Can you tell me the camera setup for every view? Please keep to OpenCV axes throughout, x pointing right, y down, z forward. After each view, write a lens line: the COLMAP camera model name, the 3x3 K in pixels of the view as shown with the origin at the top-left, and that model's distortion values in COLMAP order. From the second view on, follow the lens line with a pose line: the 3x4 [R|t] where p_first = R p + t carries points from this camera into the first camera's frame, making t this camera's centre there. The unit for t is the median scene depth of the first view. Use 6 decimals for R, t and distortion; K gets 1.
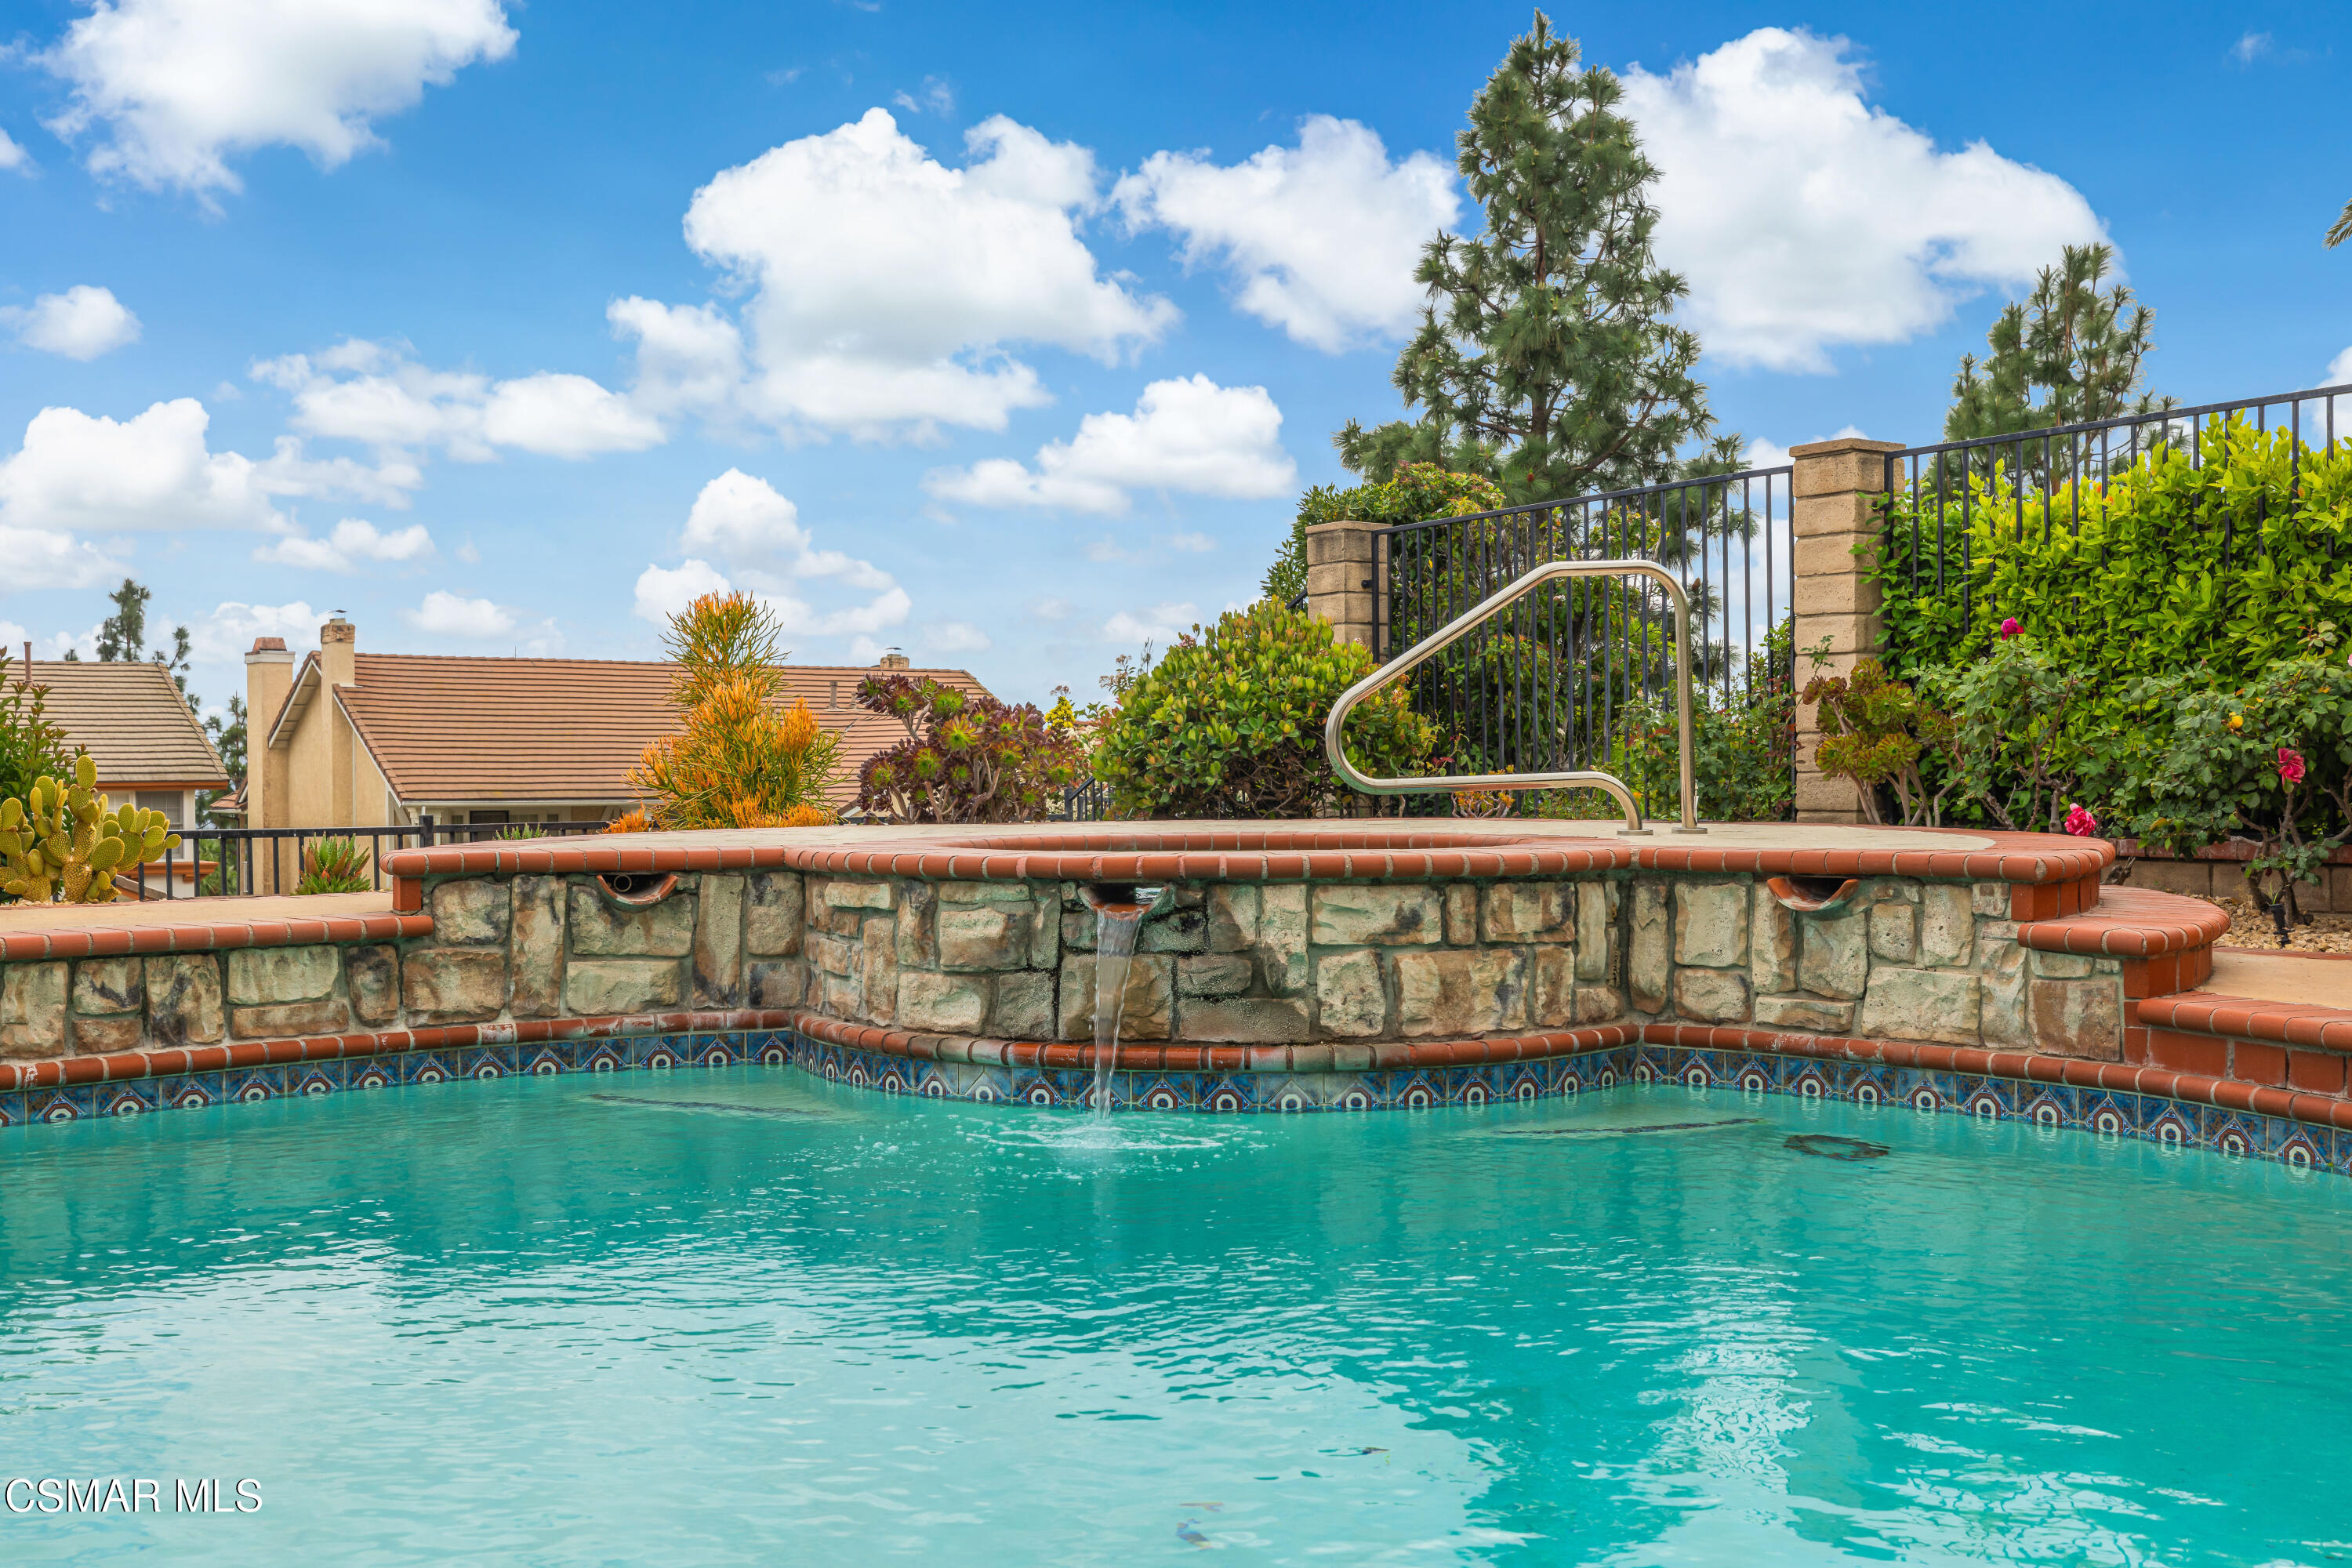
lens RADIAL K [[2294.7, 0, 1203.4], [0, 2294.7, 777.6], [0, 0, 1]] dist [0.000506, 0.000955]
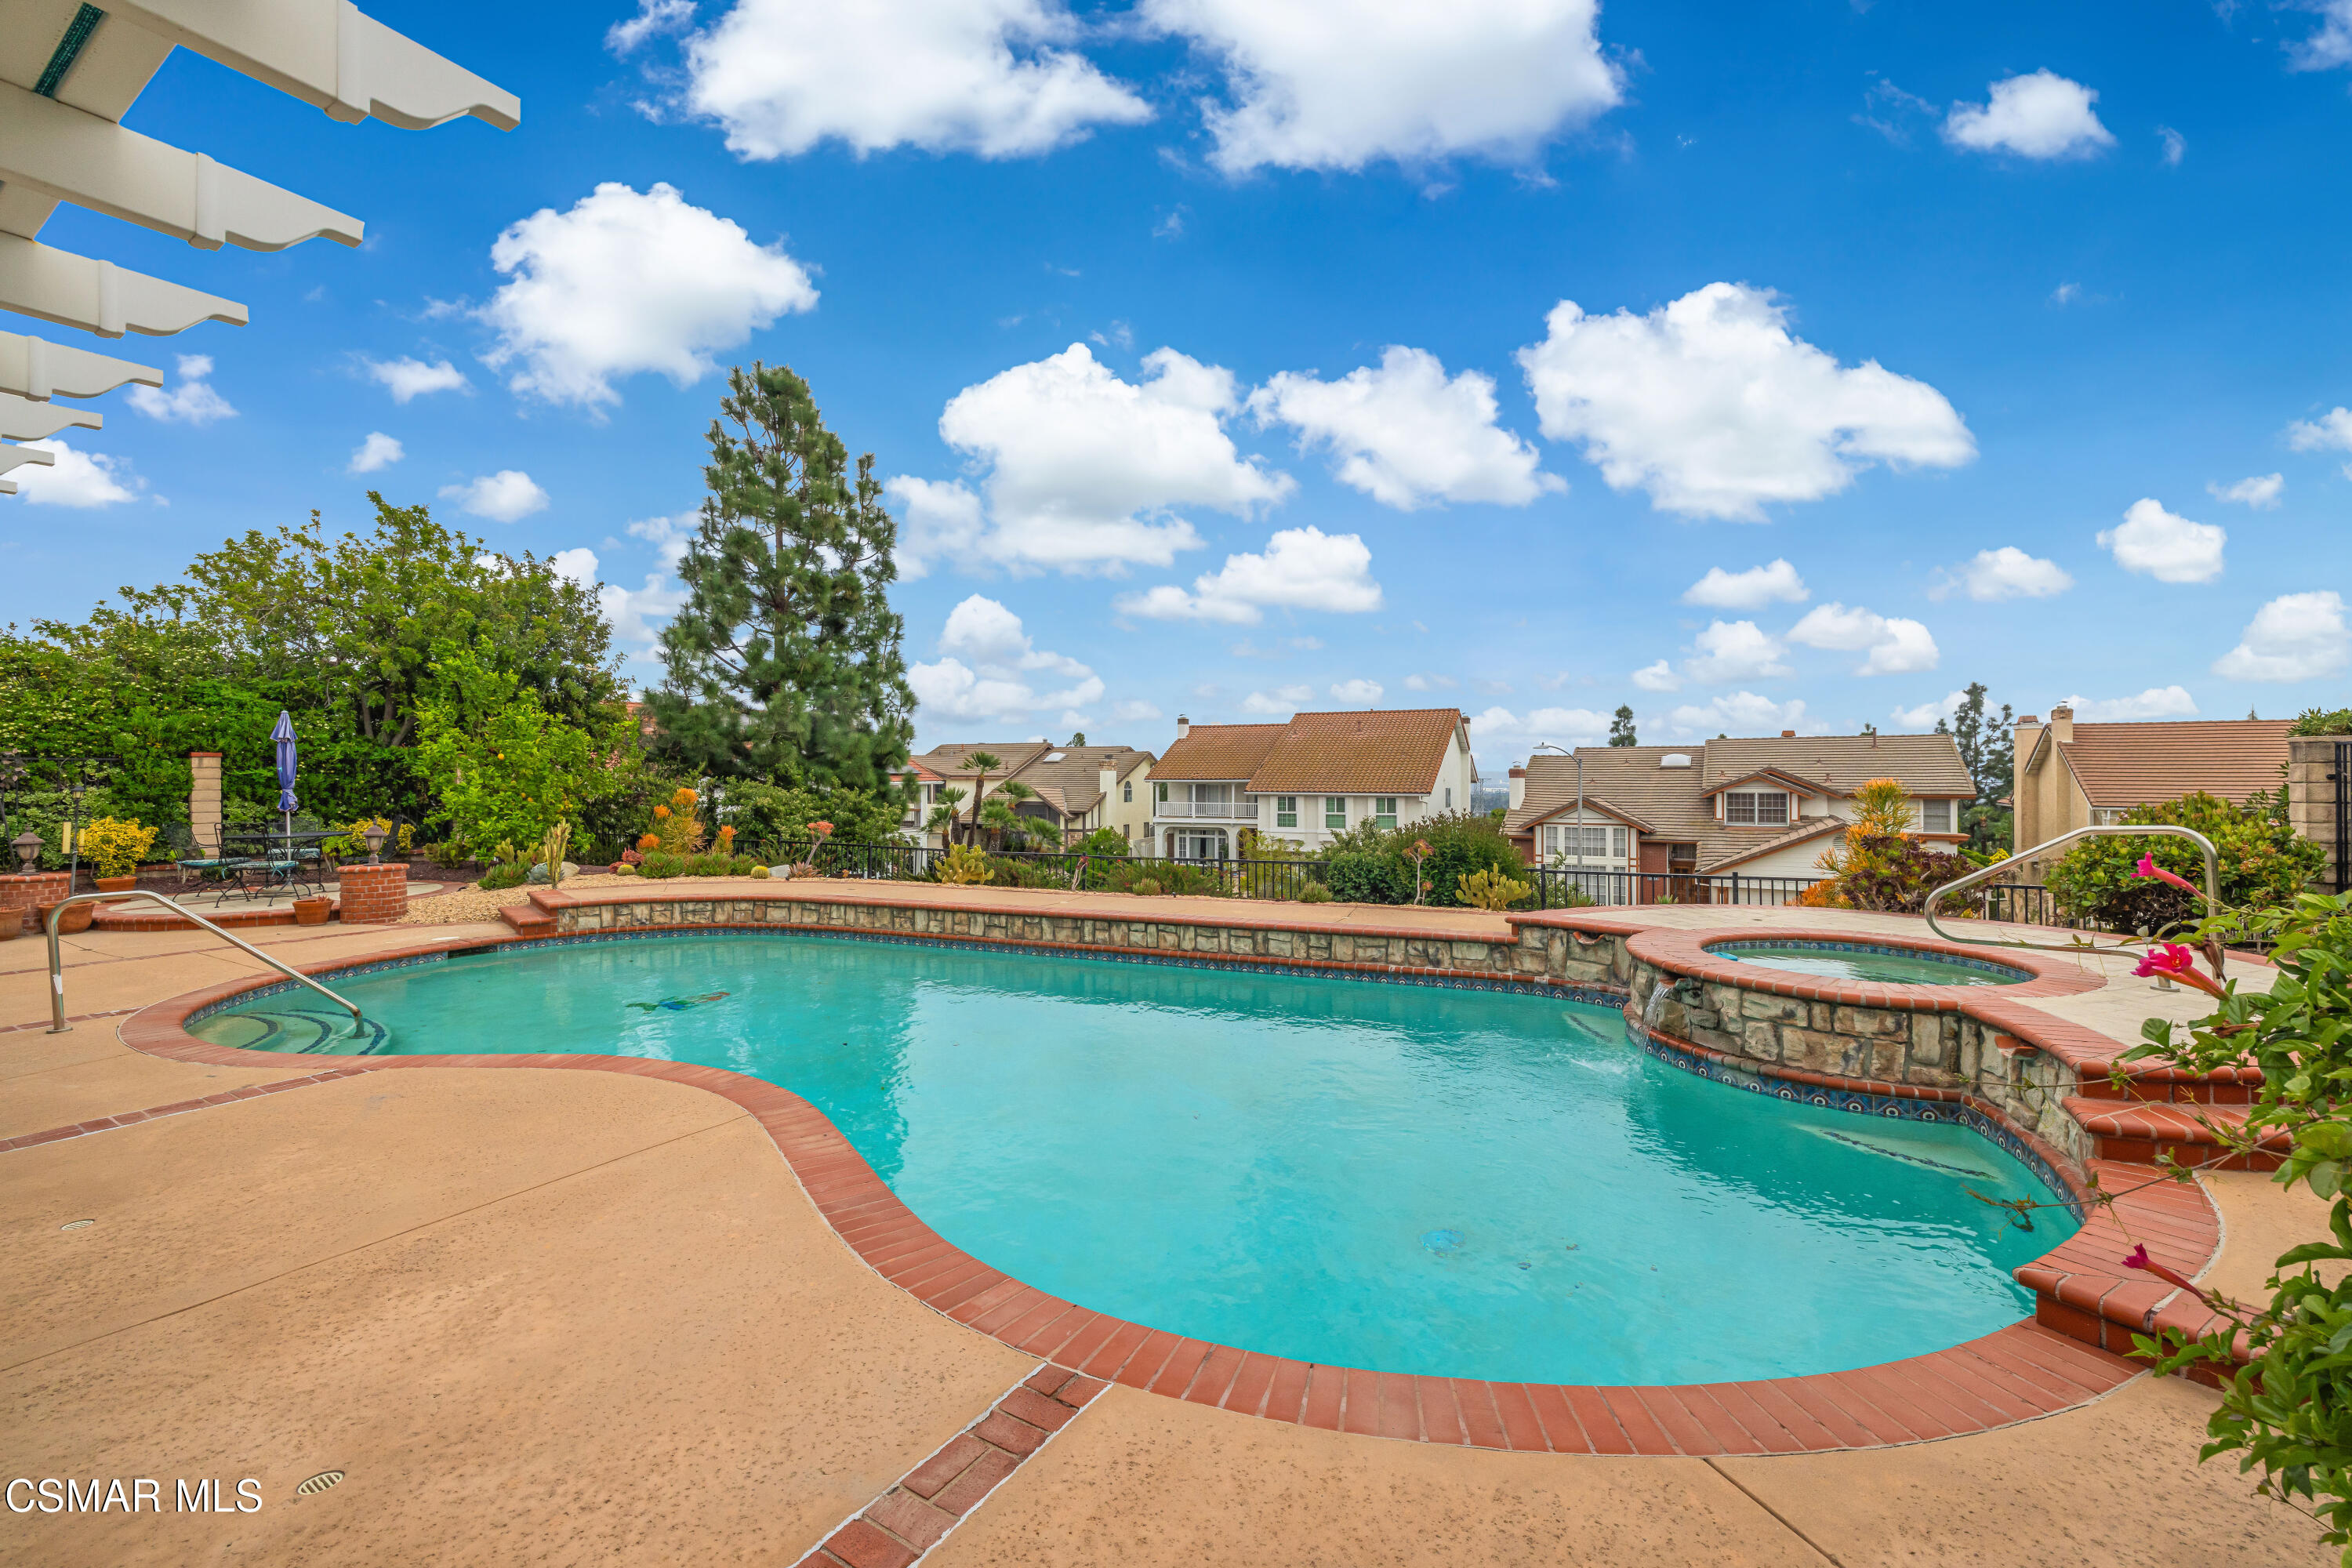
lens RADIAL K [[993.3, 0, 1153.2], [0, 993.3, 778.4], [0, 0, 1]] dist [0.002617, 0.000281]
pose [[0.395105, 0.008852, -0.918593, 0.690868], [-0.000469, 0.999955, 0.009434, -0.166342], [0.918636, -0.003296, 0.395092, 0.042659]]
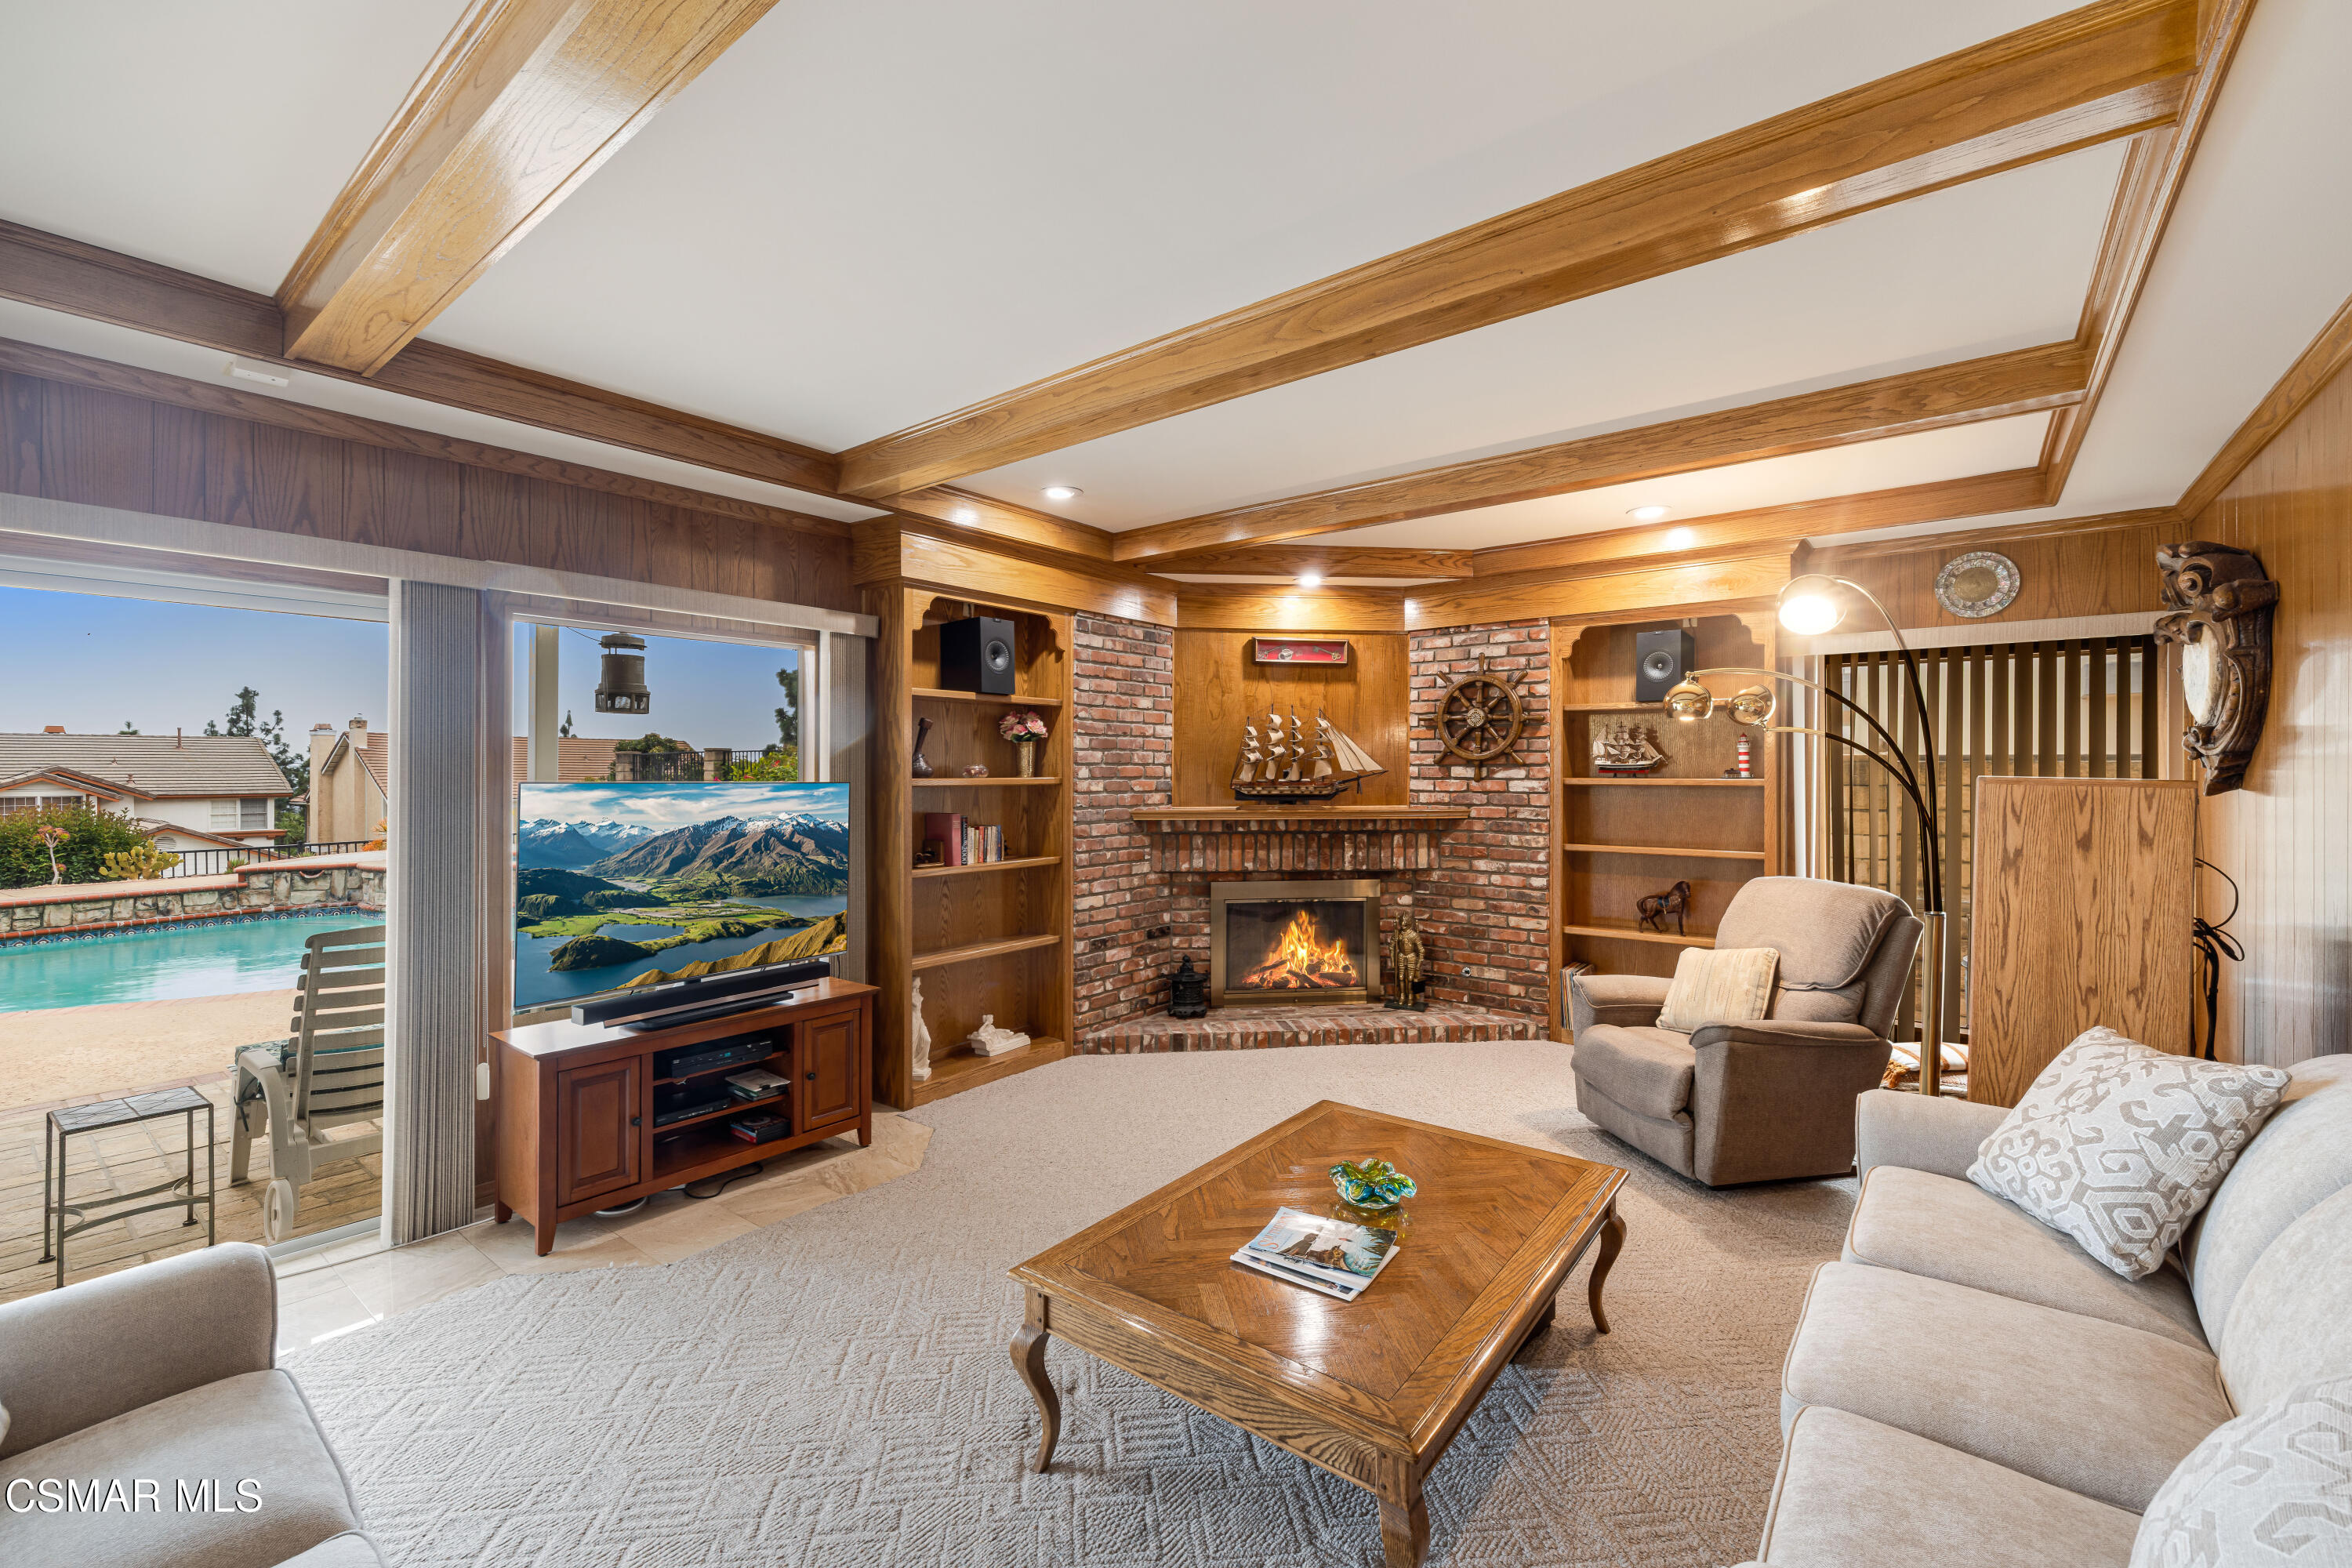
lens RADIAL K [[975.5, 0, 1176.9], [0, 975.5, 770.2], [0, 0, 1]] dist [0.001778, -0.000527]
pose [[0.950660, 0.003855, 0.310212, 0.756090], [-0.002426, 0.999985, -0.004993, -0.146959], [-0.310226, 0.003994, 0.950654, -1.284830]]
